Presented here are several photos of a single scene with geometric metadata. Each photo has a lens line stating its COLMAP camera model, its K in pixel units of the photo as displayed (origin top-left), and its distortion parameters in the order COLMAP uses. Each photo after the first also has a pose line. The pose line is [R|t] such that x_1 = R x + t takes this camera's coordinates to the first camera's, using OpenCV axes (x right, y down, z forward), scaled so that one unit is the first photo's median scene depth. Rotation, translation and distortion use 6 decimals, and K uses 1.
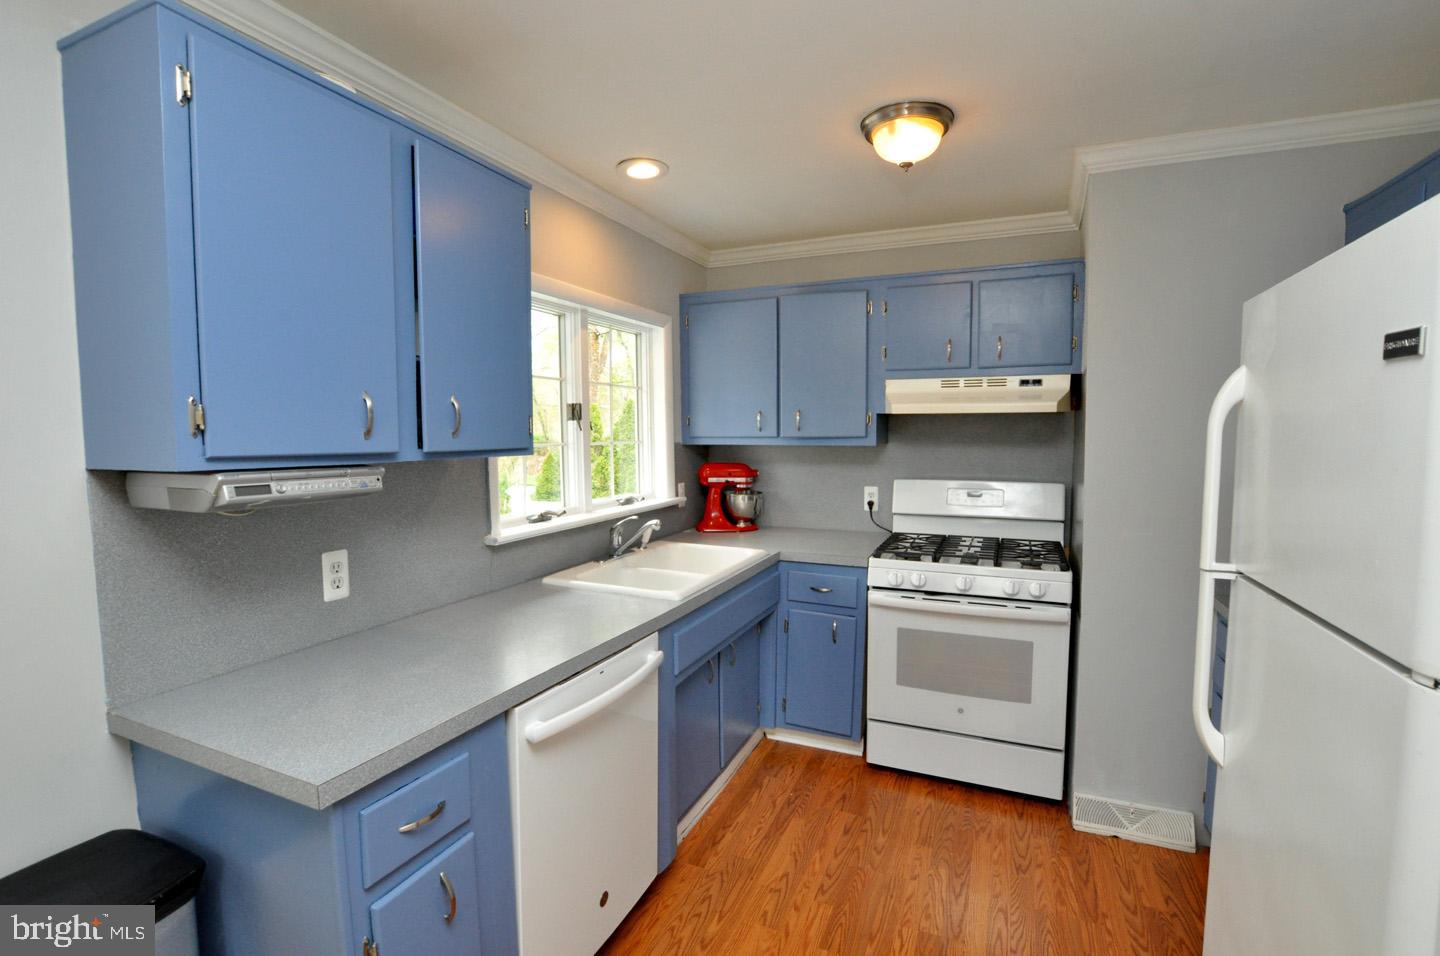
lens RADIAL K [[660.1, 0, 723.9], [0, 660.1, 484.5], [0, 0, 1]] dist [-0.025884, 0.000368]
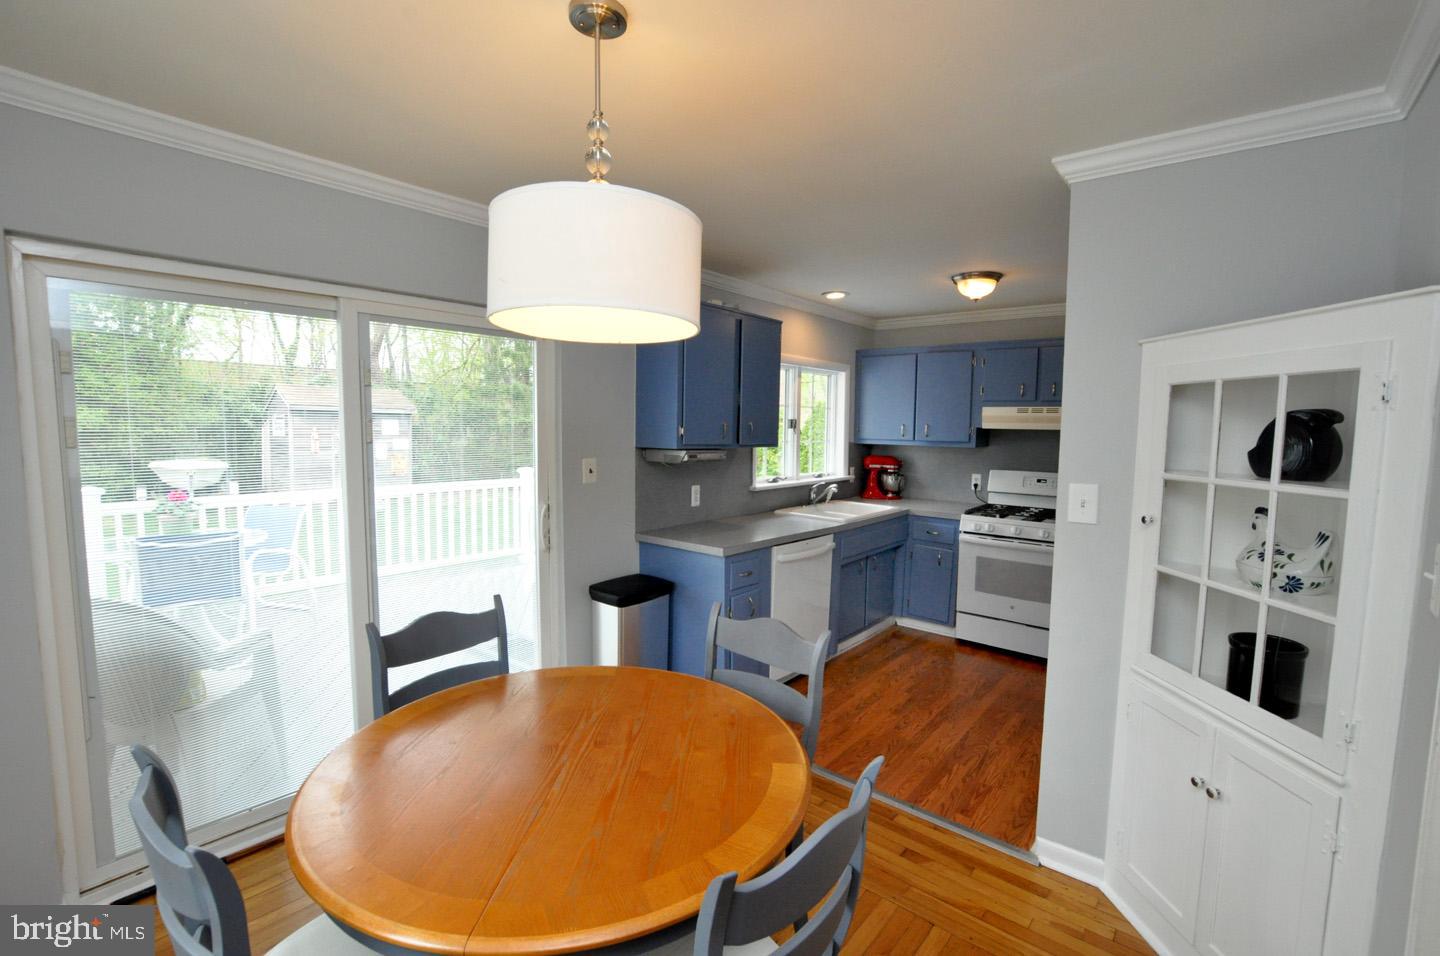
lens RADIAL K [[635.5, 0, 724.3], [0, 635.5, 481.6], [0, 0, 1]] dist [-0.029120, 0.001461]
pose [[0.960288, 0.044445, -0.275449, 0.081543], [-0.042897, 0.999012, 0.011643, 0.035757], [0.275694, 0.000635, 0.961245, -0.728685]]
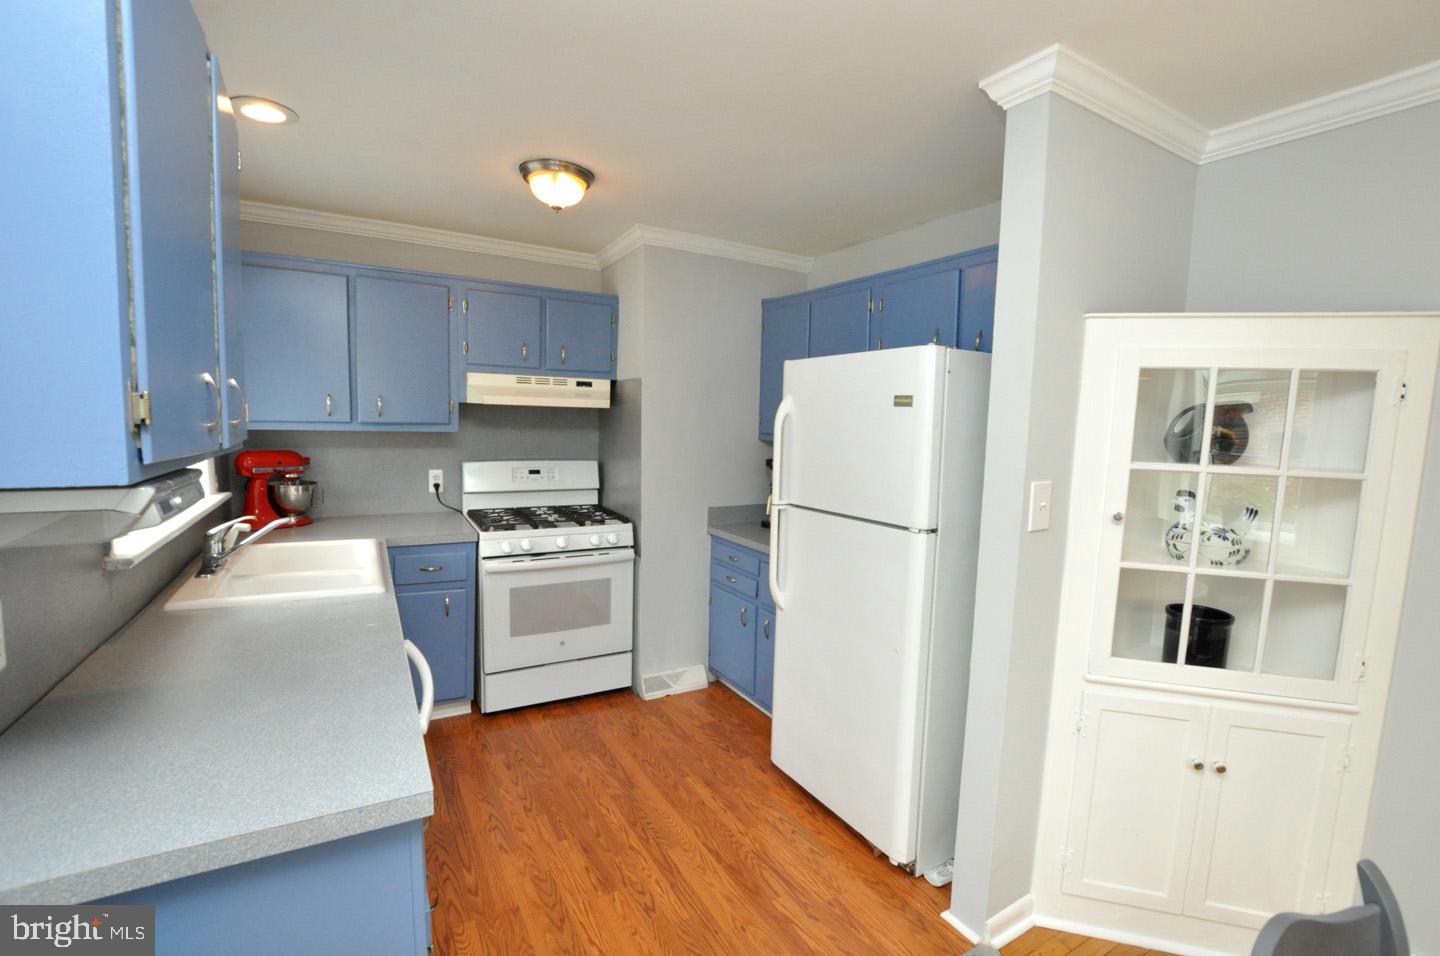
lens RADIAL K [[635.5, 0, 728.9], [0, 635.5, 483.3], [0, 0, 1]] dist [-0.029120, 0.001461]
pose [[0.586869, -0.062071, 0.807299, -0.402930], [0.034732, 0.998069, 0.051490, -0.013709], [-0.808937, -0.002179, 0.587891, 0.024761]]
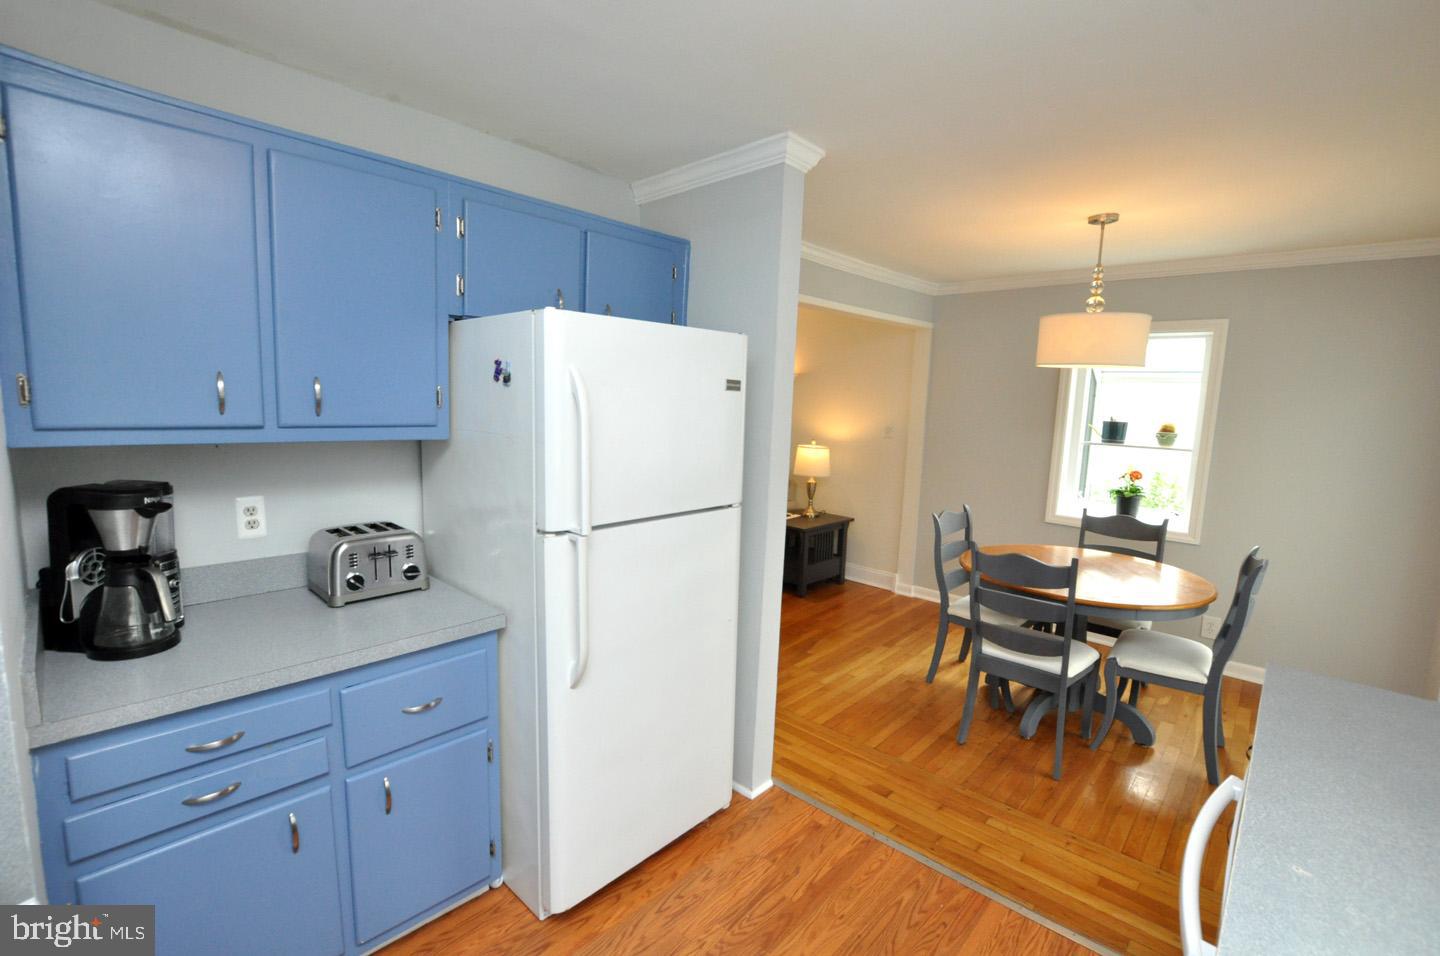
lens RADIAL K [[660.1, 0, 720.8], [0, 660.1, 469.5], [0, 0, 1]] dist [-0.025884, 0.000368]
pose [[-0.944786, -0.075922, 0.318771, 0.066294], [-0.010296, 0.979187, 0.202699, -0.124827], [-0.327526, 0.188225, -0.925904, 1.042919]]
